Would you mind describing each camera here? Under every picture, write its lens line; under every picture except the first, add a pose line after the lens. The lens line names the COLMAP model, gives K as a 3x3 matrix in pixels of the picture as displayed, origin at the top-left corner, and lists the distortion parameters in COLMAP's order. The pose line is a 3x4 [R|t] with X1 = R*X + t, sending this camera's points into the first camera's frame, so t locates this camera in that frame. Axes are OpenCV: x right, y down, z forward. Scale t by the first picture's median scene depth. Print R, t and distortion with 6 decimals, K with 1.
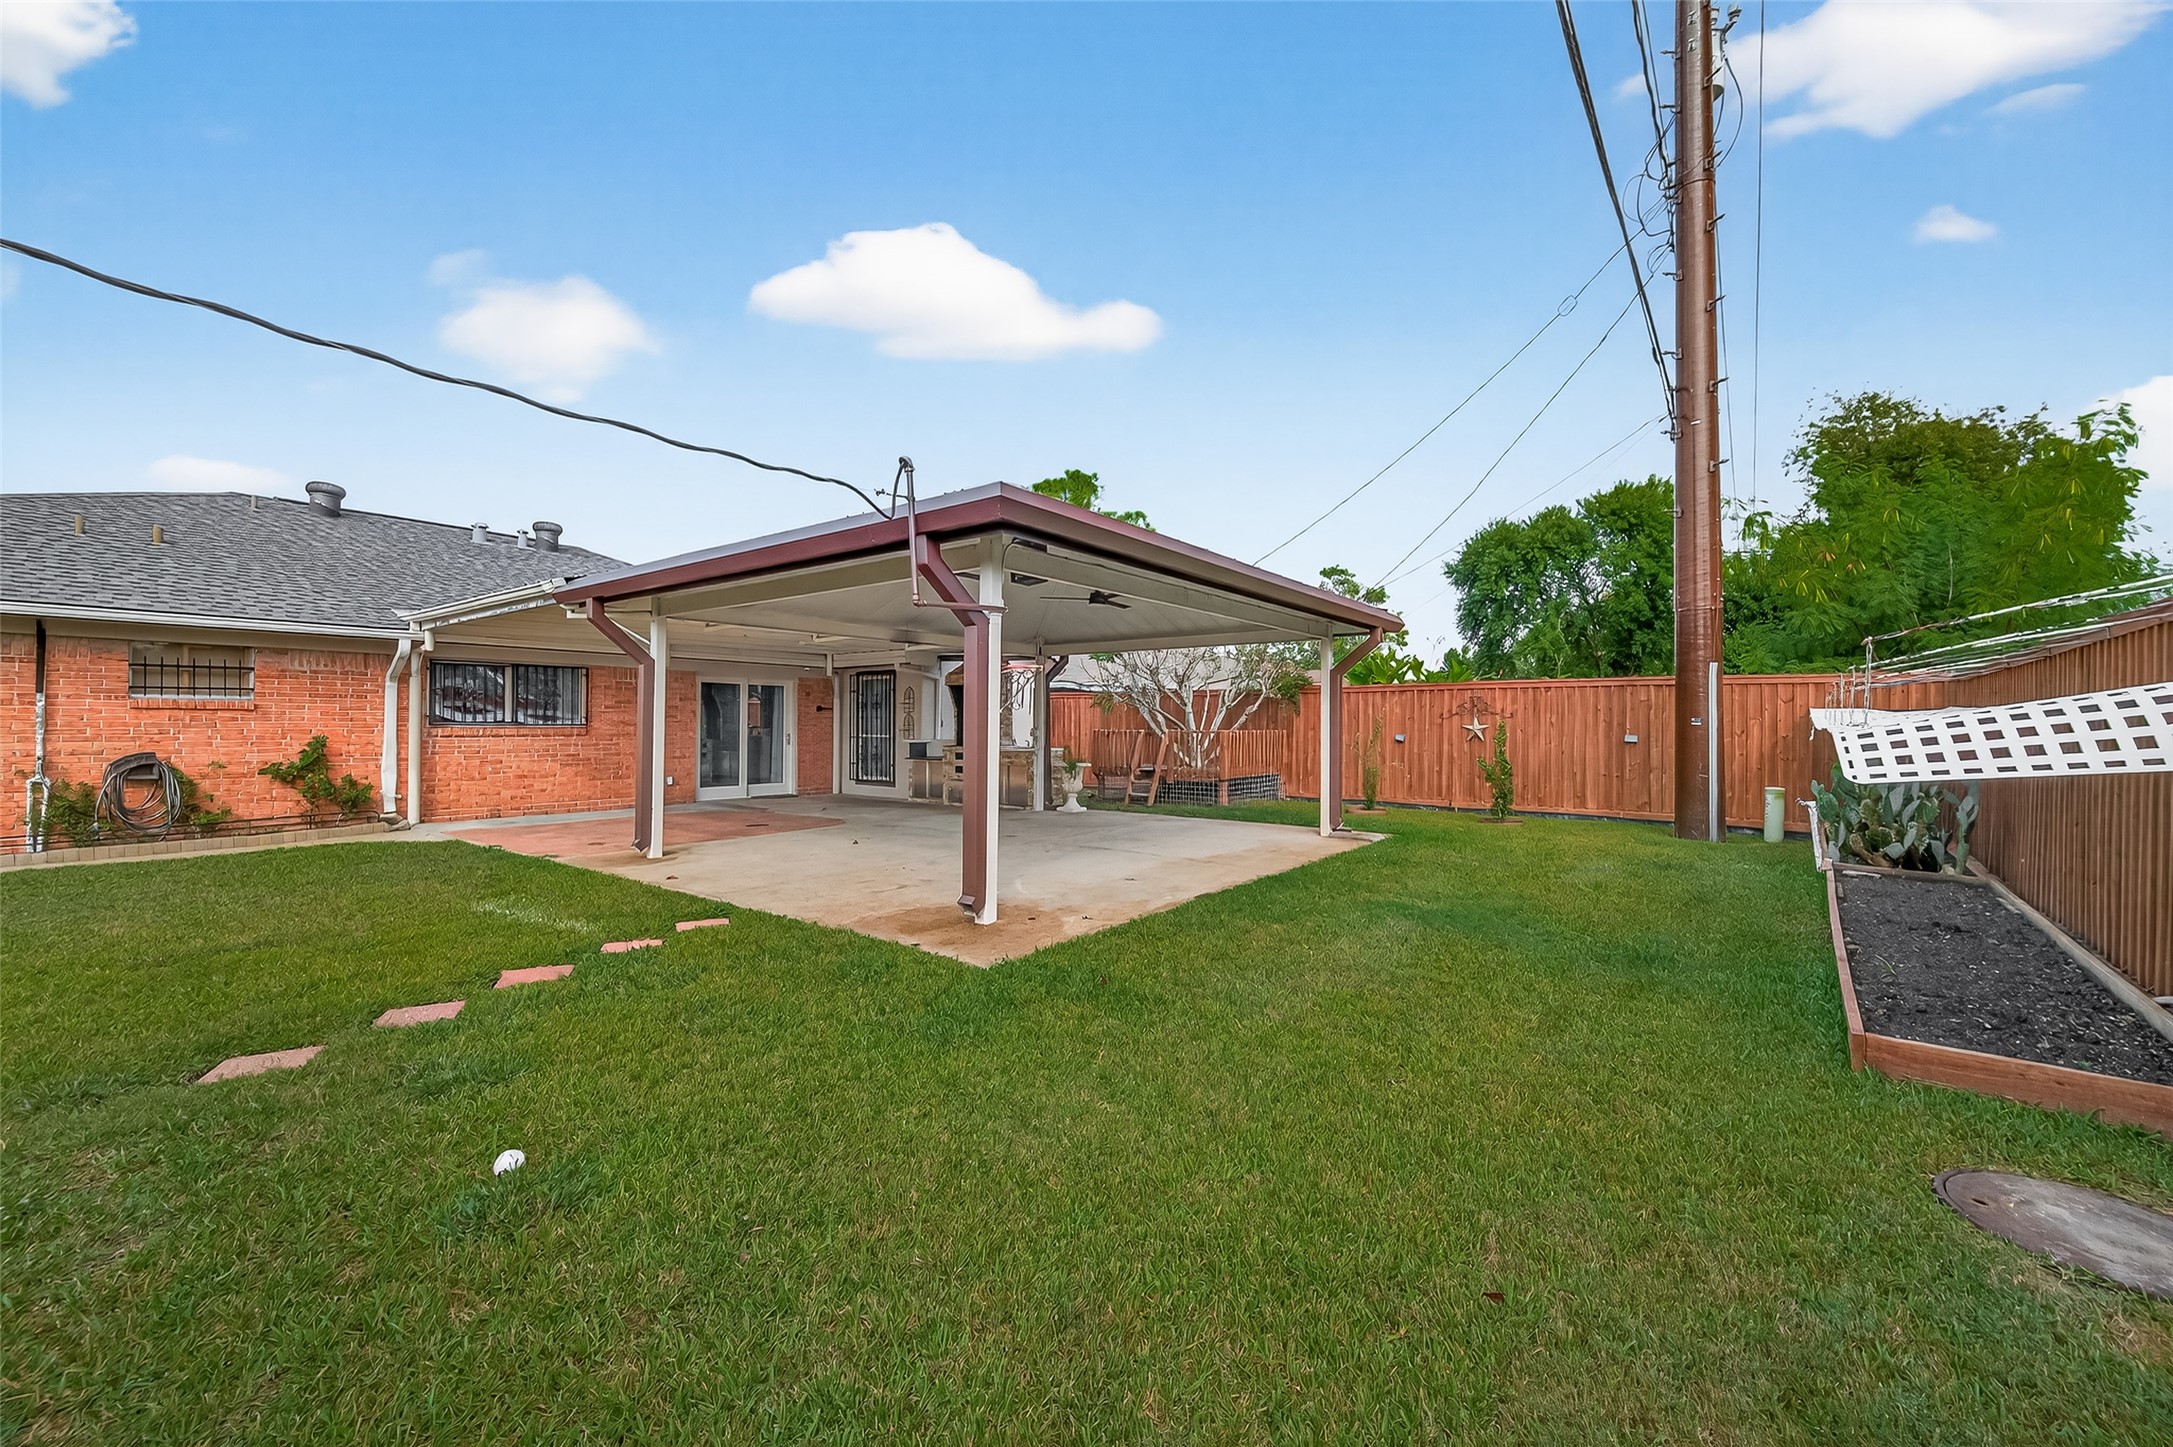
lens RADIAL K [[850.3, 0, 1116.2], [0, 850.3, 725.5], [0, 0, 1]] dist [0.000691, 0.000000]
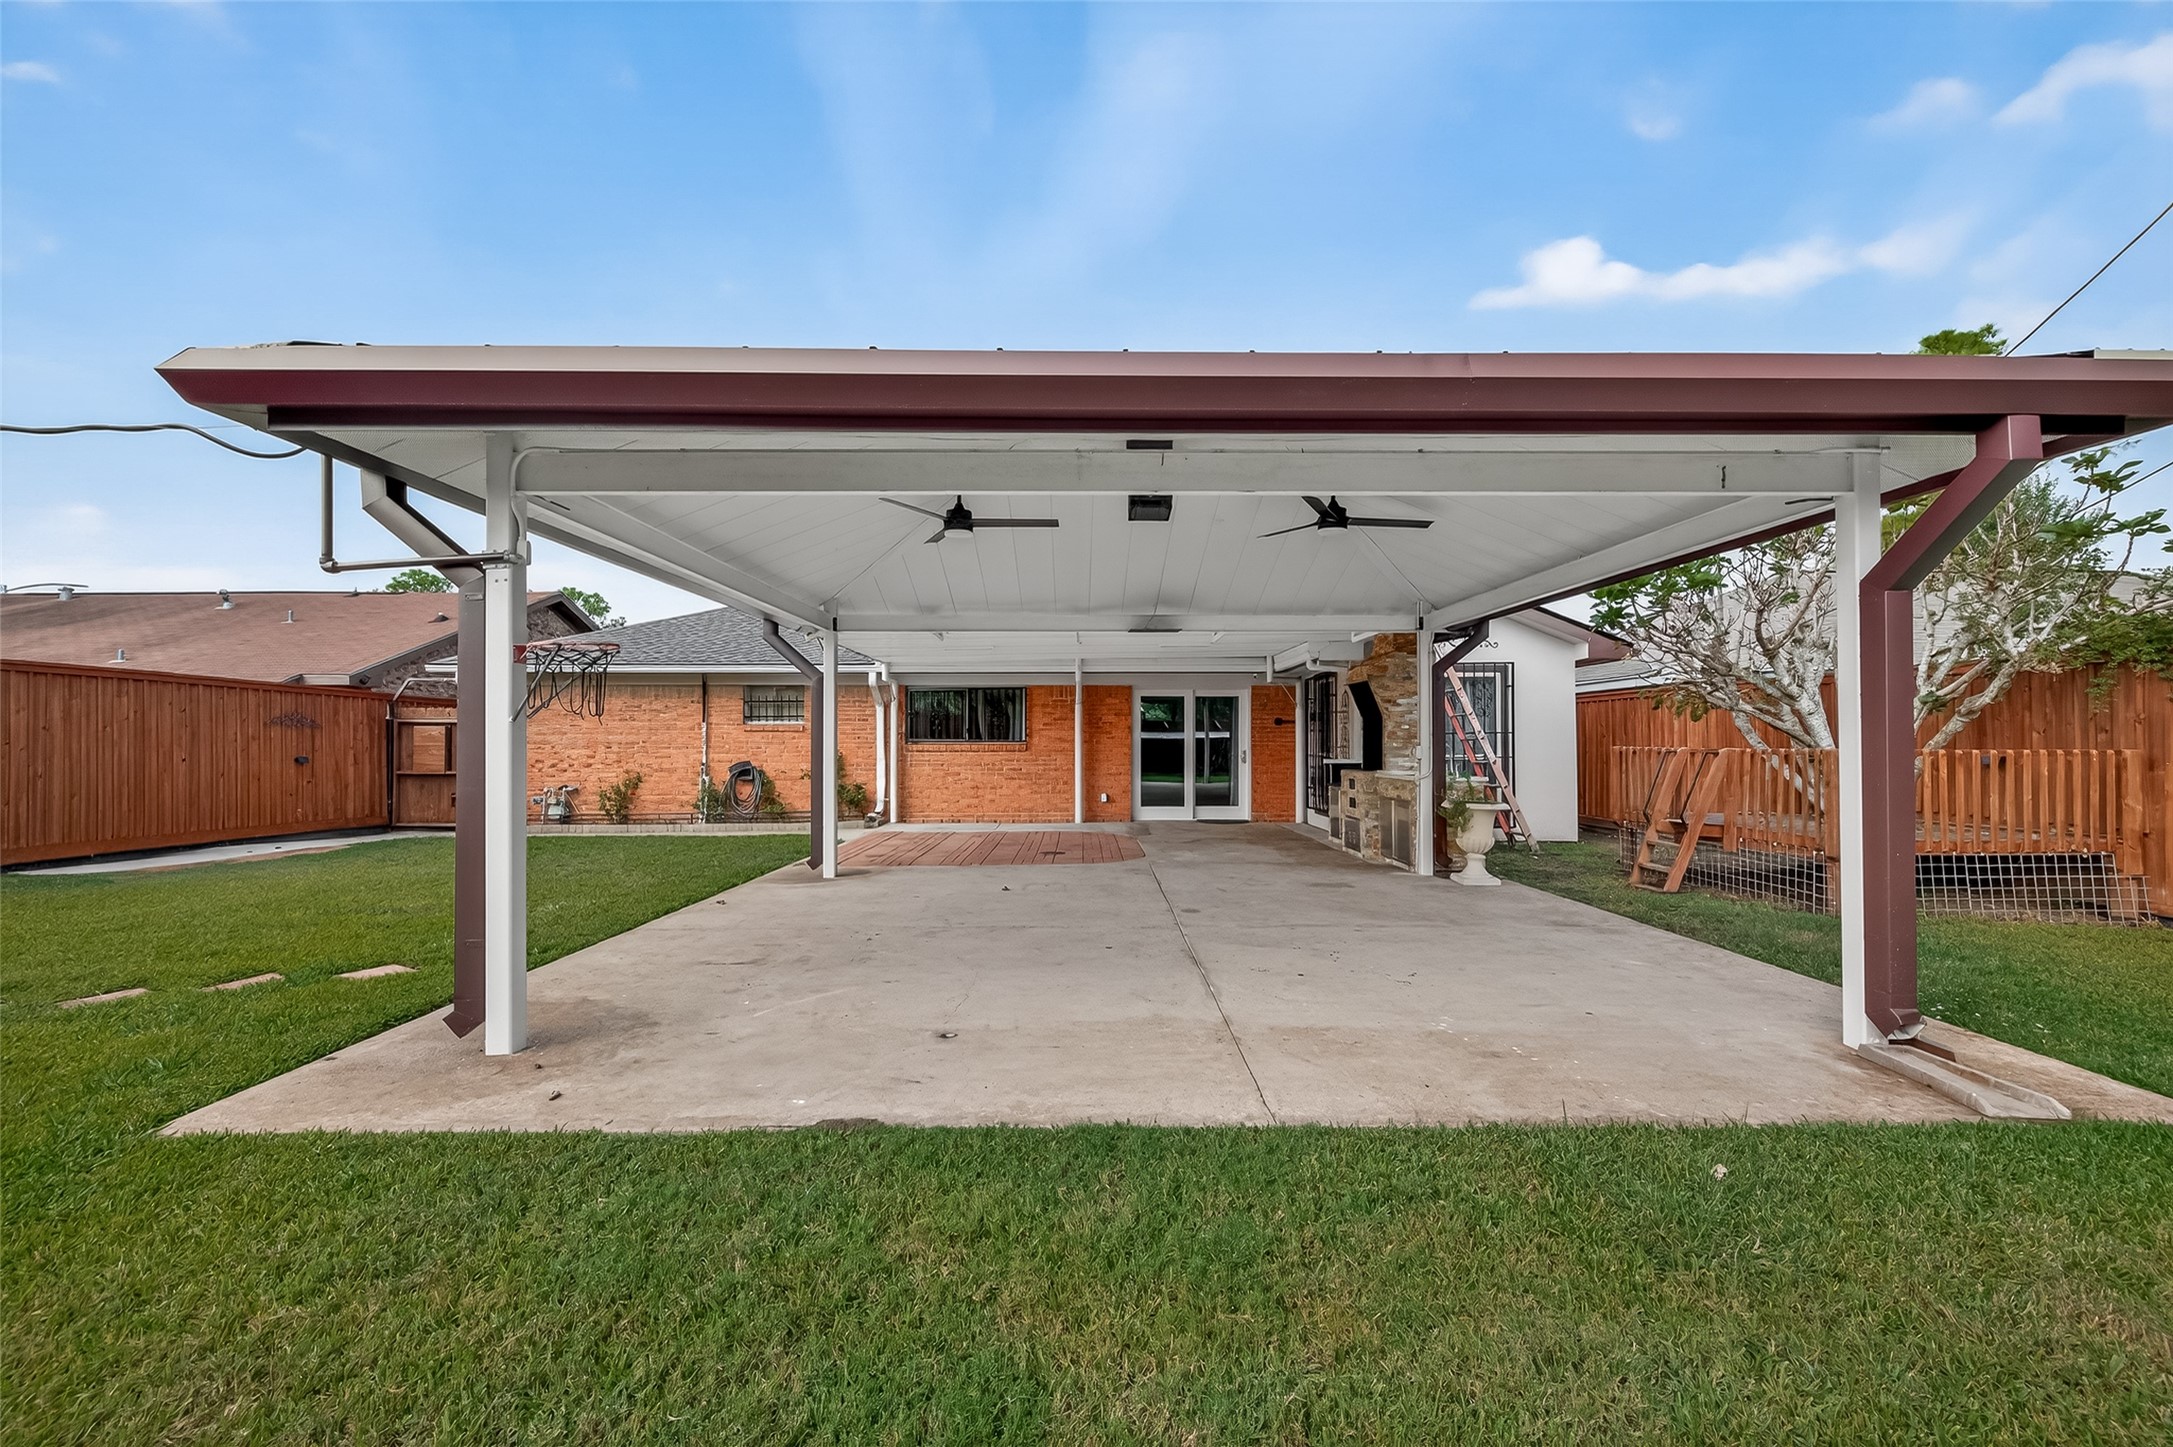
lens RADIAL K [[850.3, 0, 1079.2], [0, 850.3, 739.0], [0, 0, 1]] dist [0.000691, 0.000000]
pose [[0.595122, -0.004810, -0.803621, 0.284181], [0.002261, 0.999988, -0.004311, 0.000848], [0.803632, 0.000748, 0.595126, 0.447192]]
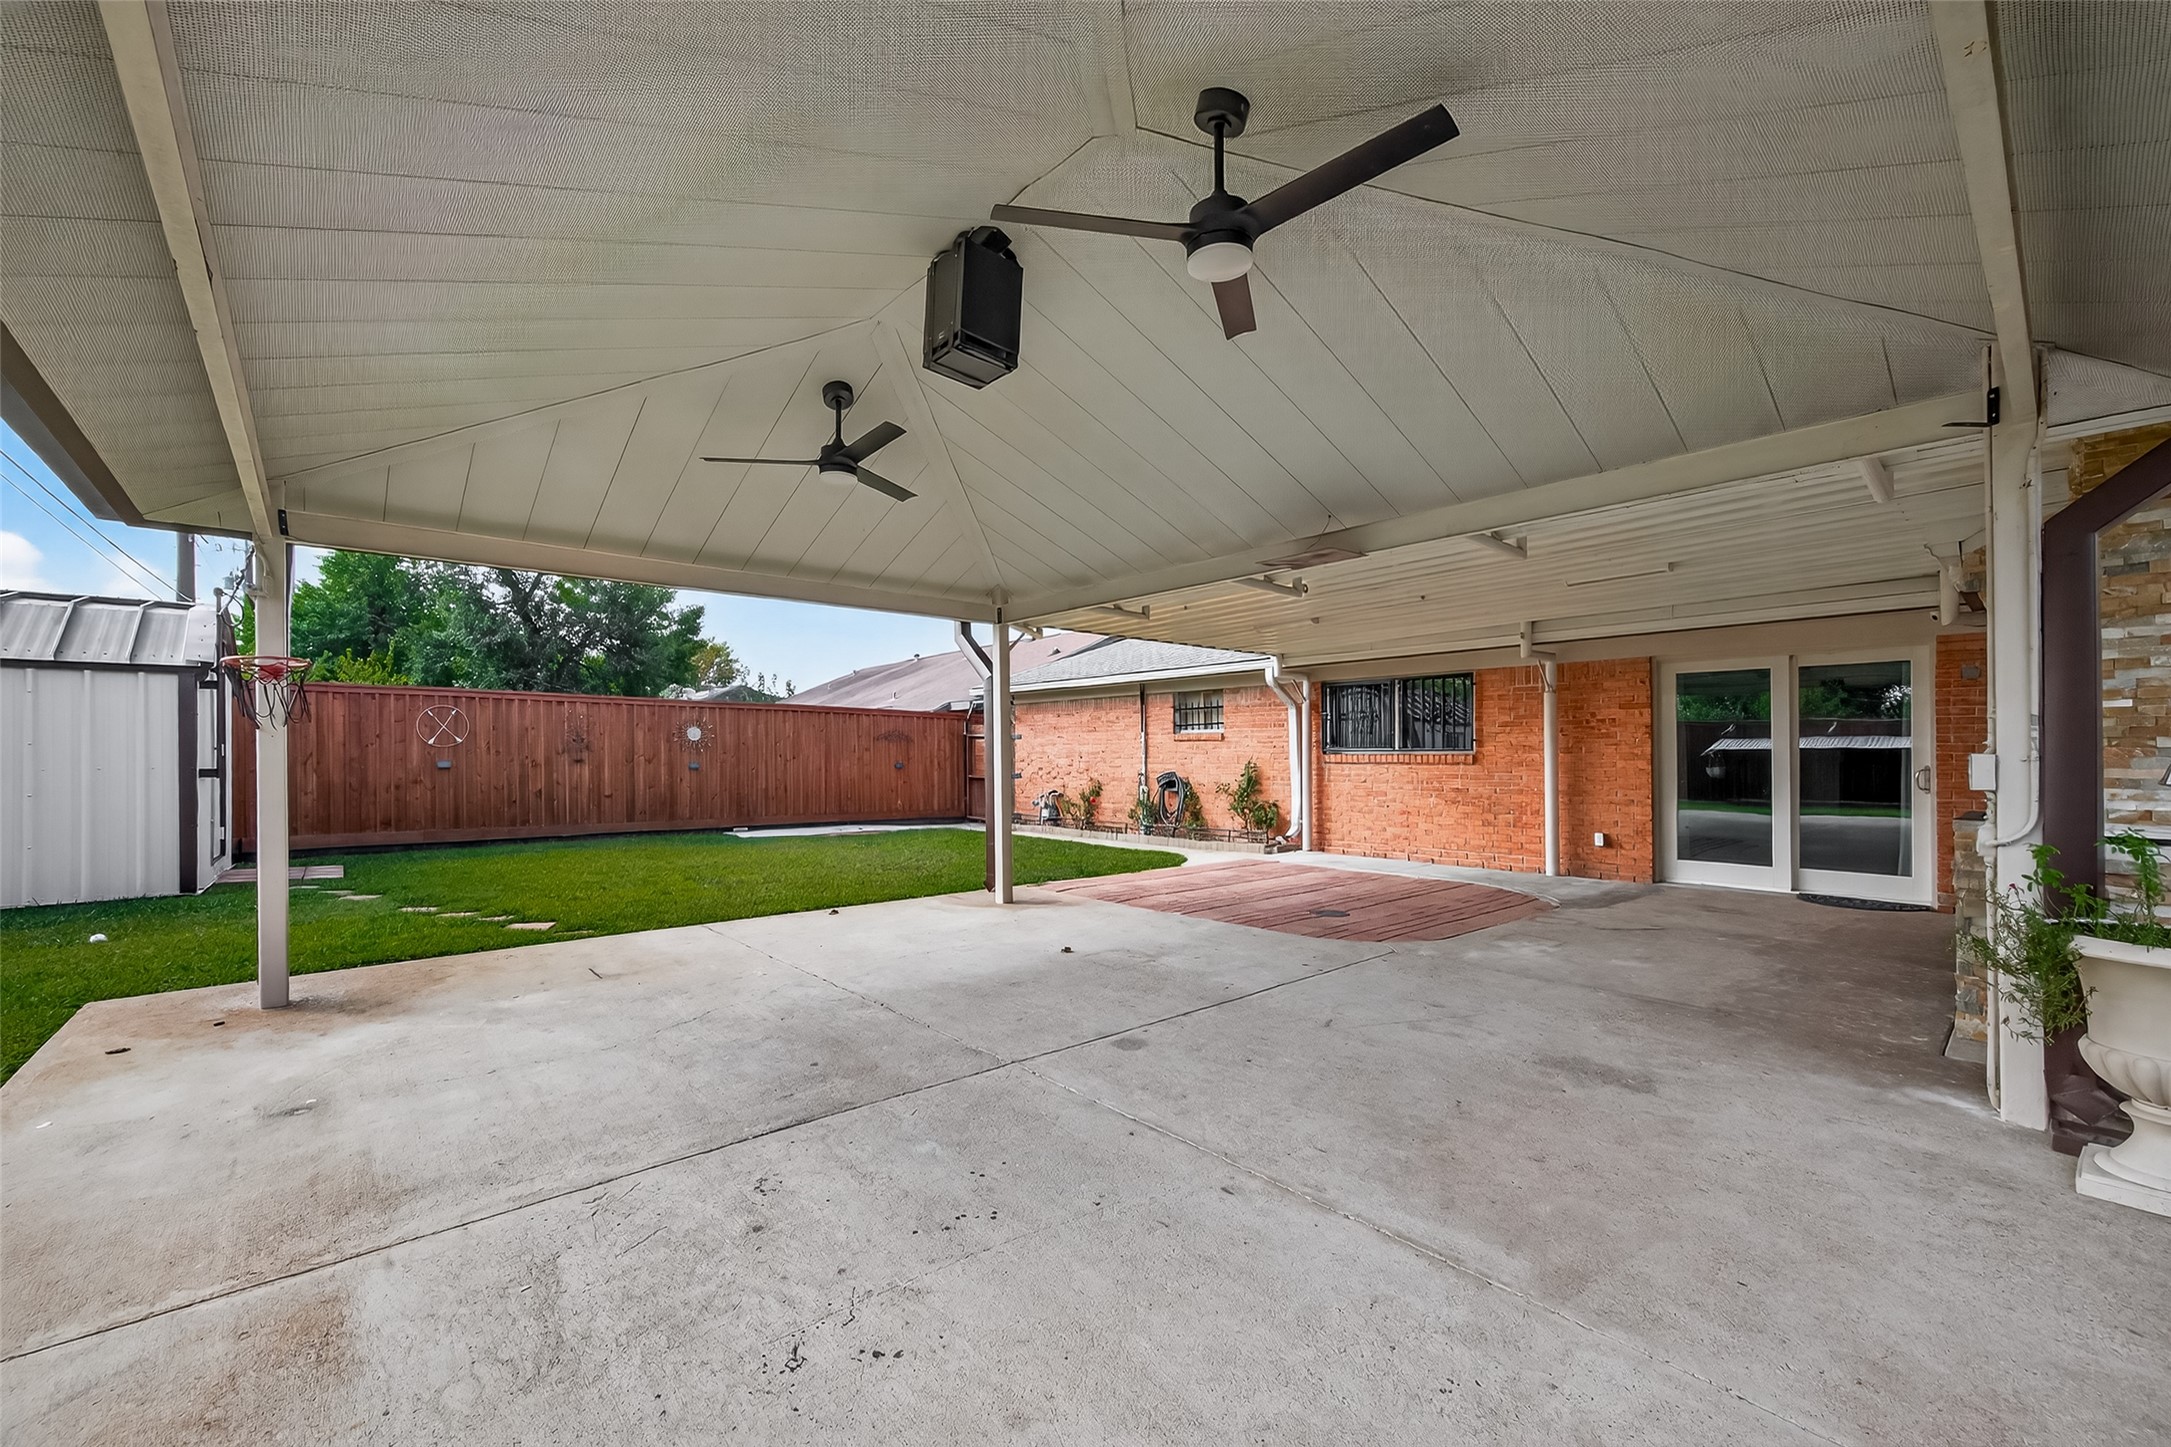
lens RADIAL K [[849.5, 0, 1063.7], [0, 849.5, 748.1], [0, 0, 1]] dist [0.000691, 0.000000]
pose [[-0.238595, -0.008203, -0.971084, 0.194269], [0.001509, 0.999960, -0.008818, 0.003629], [0.971118, -0.003570, -0.238574, 0.878894]]
